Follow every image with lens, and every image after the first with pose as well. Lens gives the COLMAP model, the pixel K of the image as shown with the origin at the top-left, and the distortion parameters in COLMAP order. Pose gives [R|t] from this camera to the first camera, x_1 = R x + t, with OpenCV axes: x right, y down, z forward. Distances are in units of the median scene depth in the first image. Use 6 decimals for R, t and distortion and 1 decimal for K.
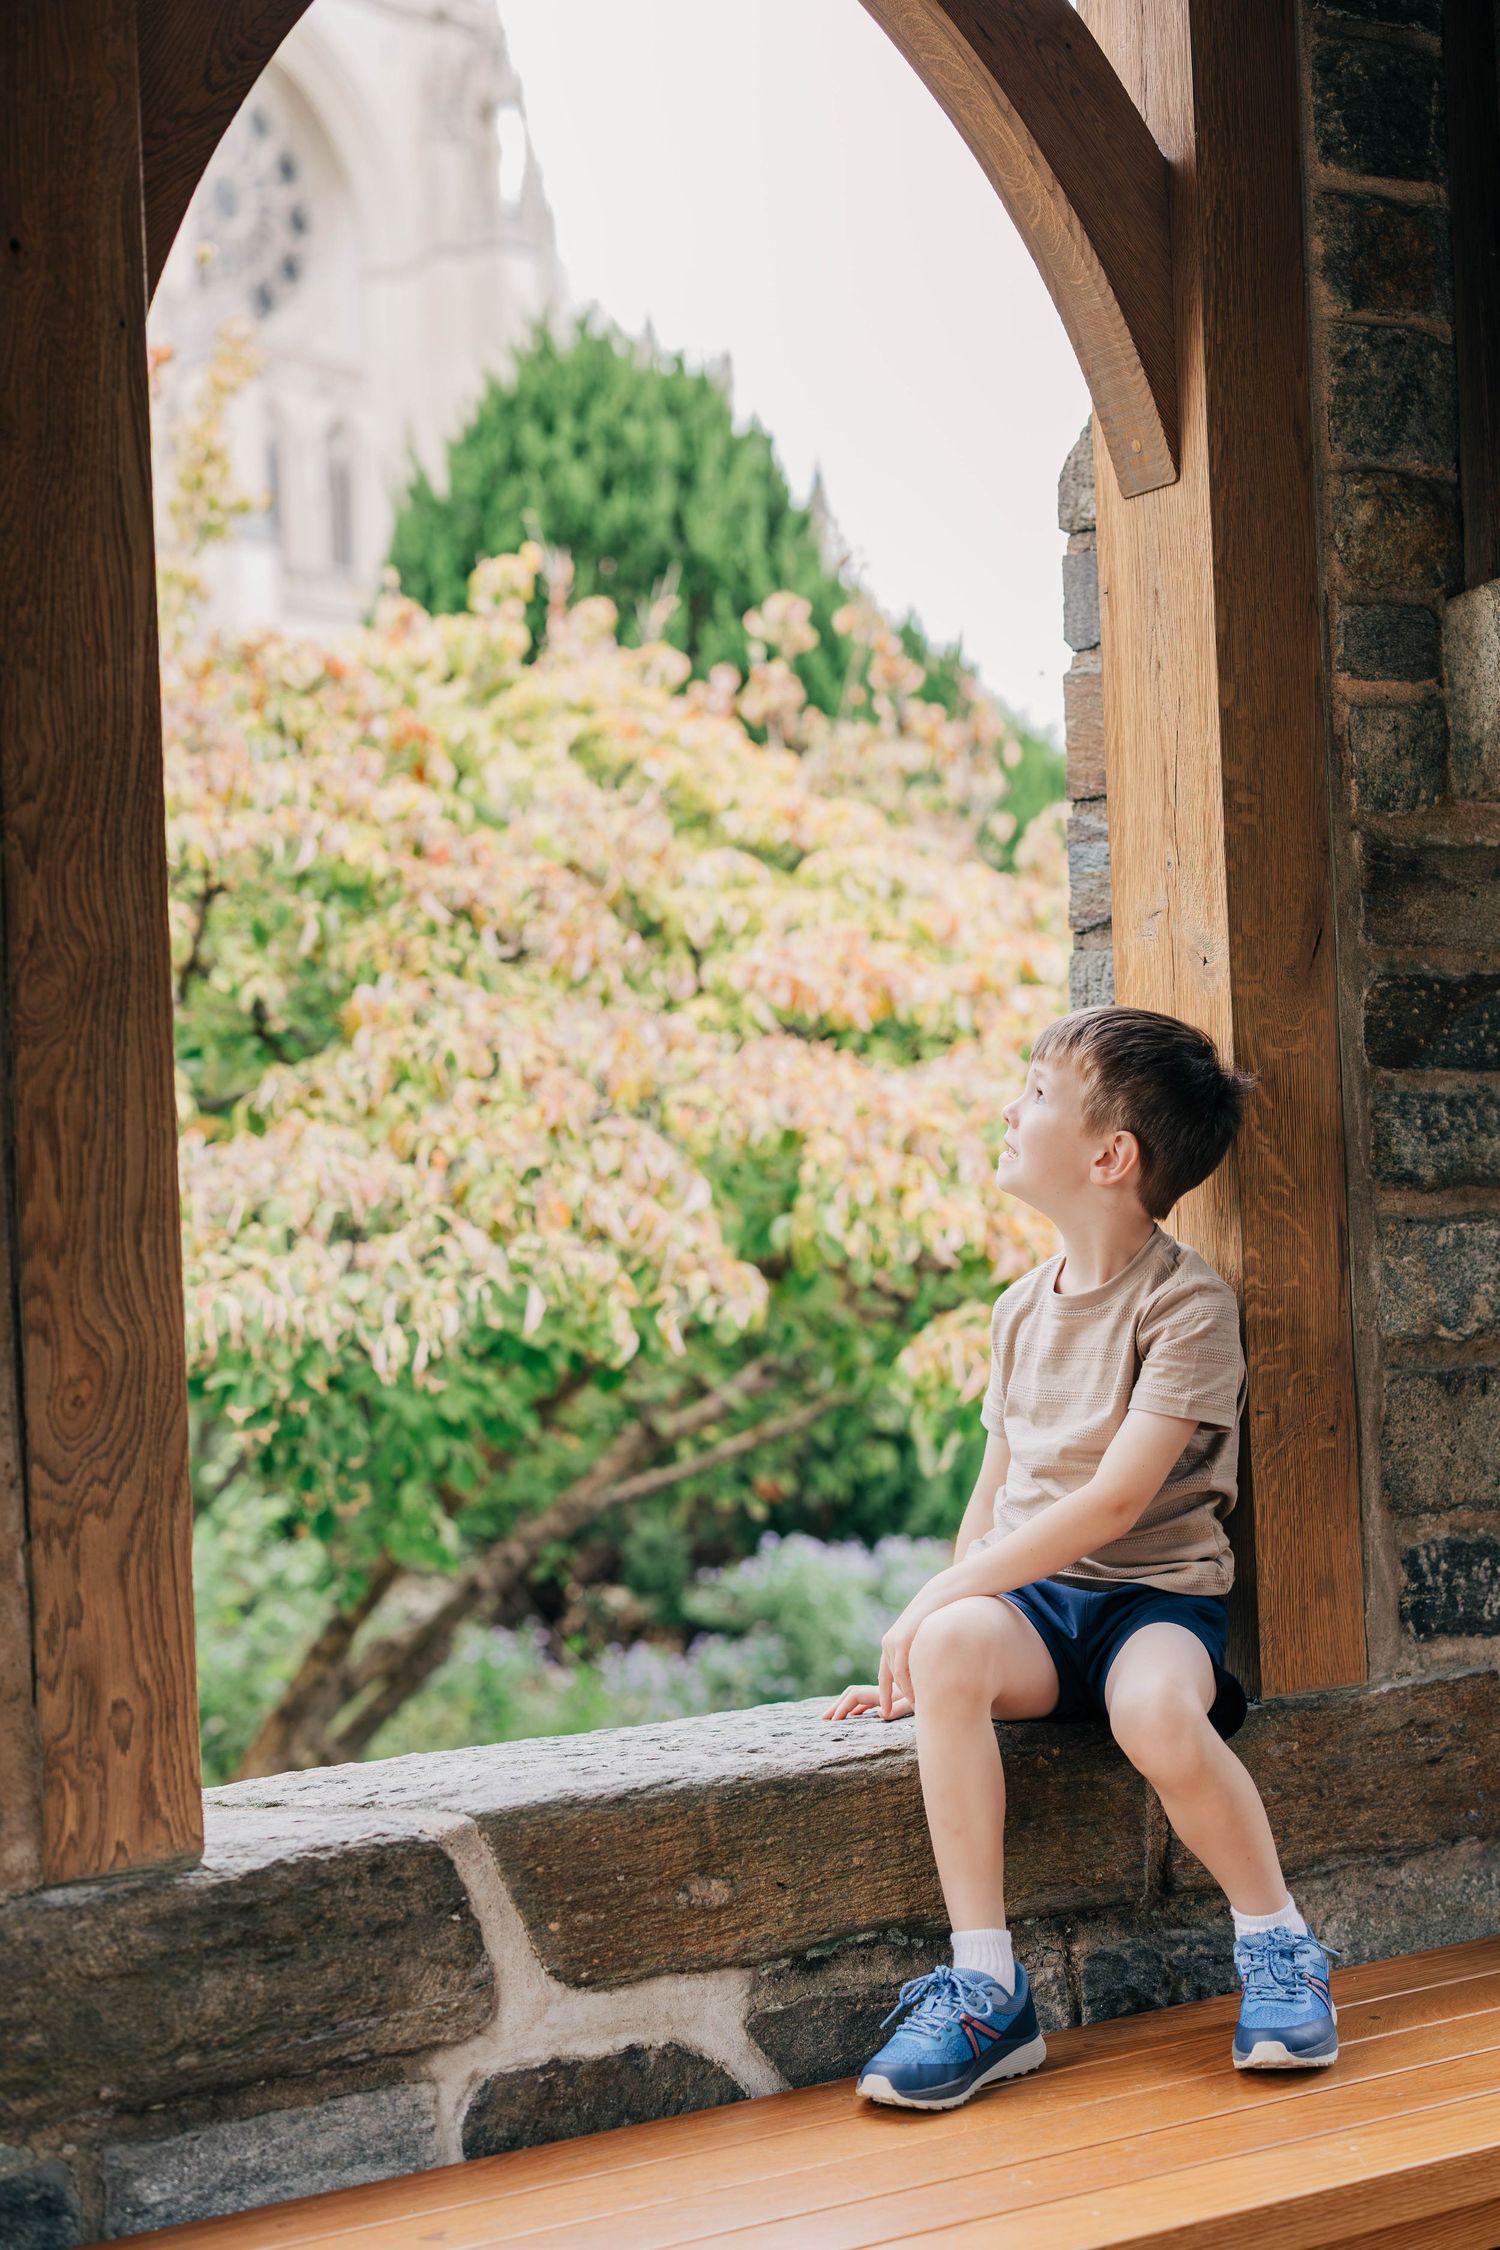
lens RADIAL K [[2840.2, 0, 750.0], [0, 2840.2, 1125.0], [0, 0, 1]] dist [0.011623, -0.001926]
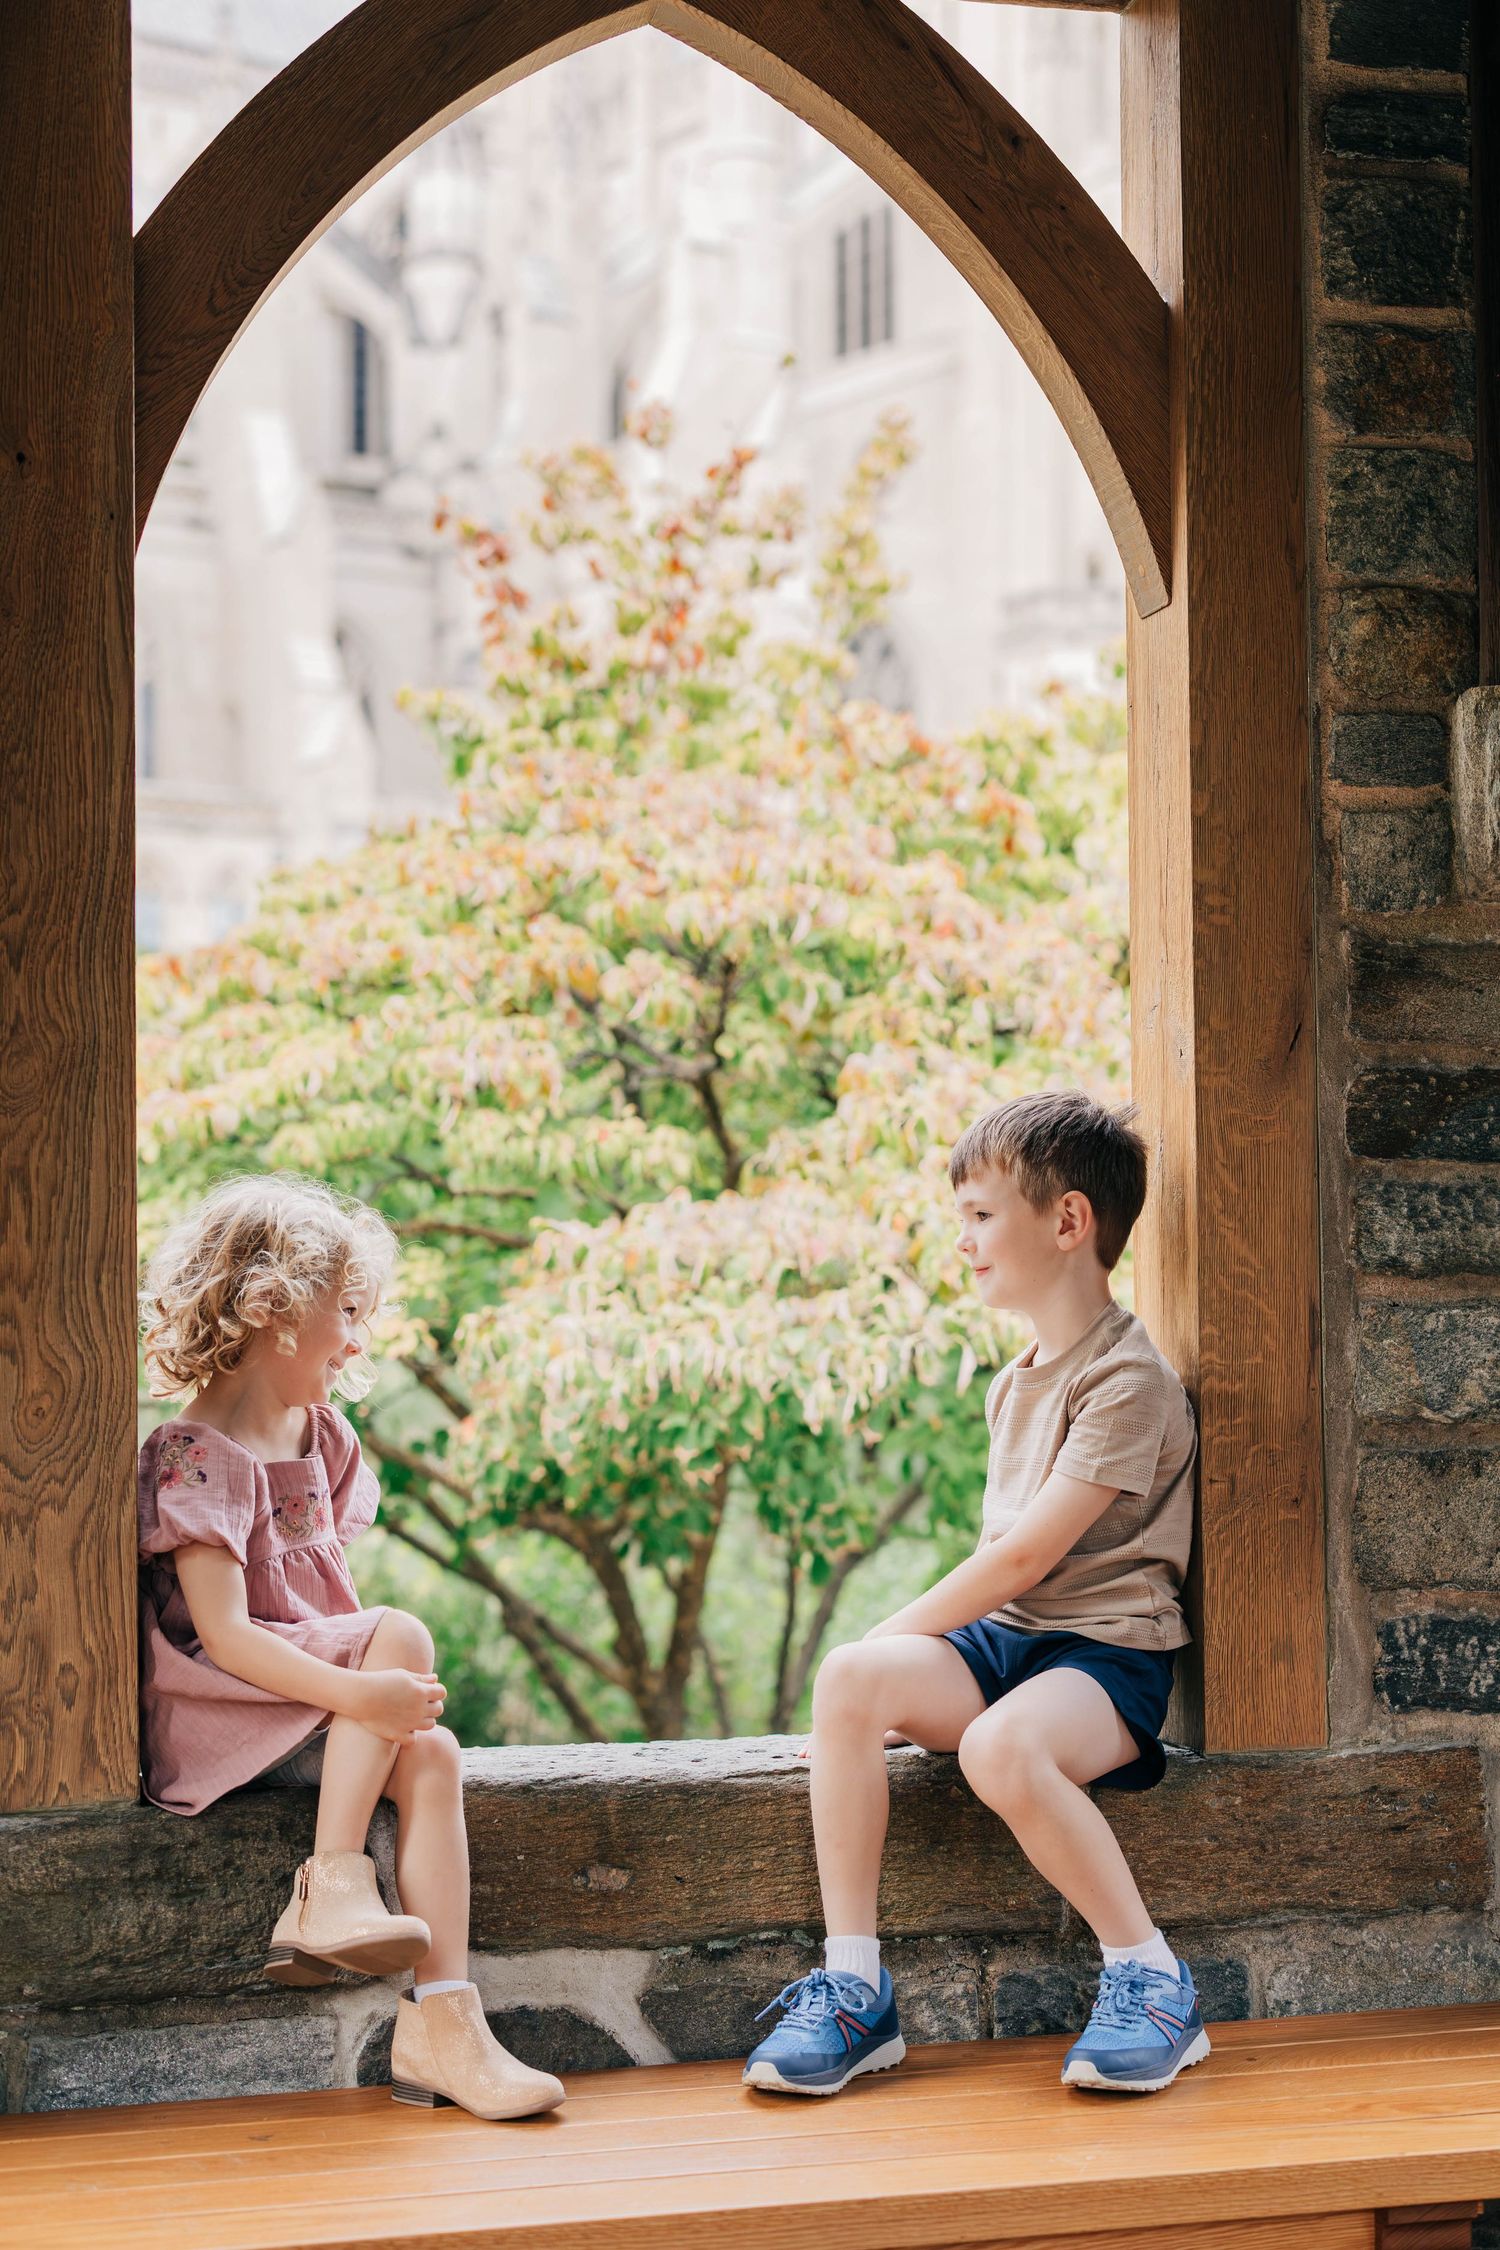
lens RADIAL K [[2840.2, 0, 750.0], [0, 2840.2, 1125.0], [0, 0, 1]] dist [0.011623, -0.001926]
pose [[0.966318, 0.019338, -0.256624, 0.283716], [-0.024932, 0.999517, -0.018562, -0.007273], [0.256141, 0.024334, 0.966333, -0.068723]]
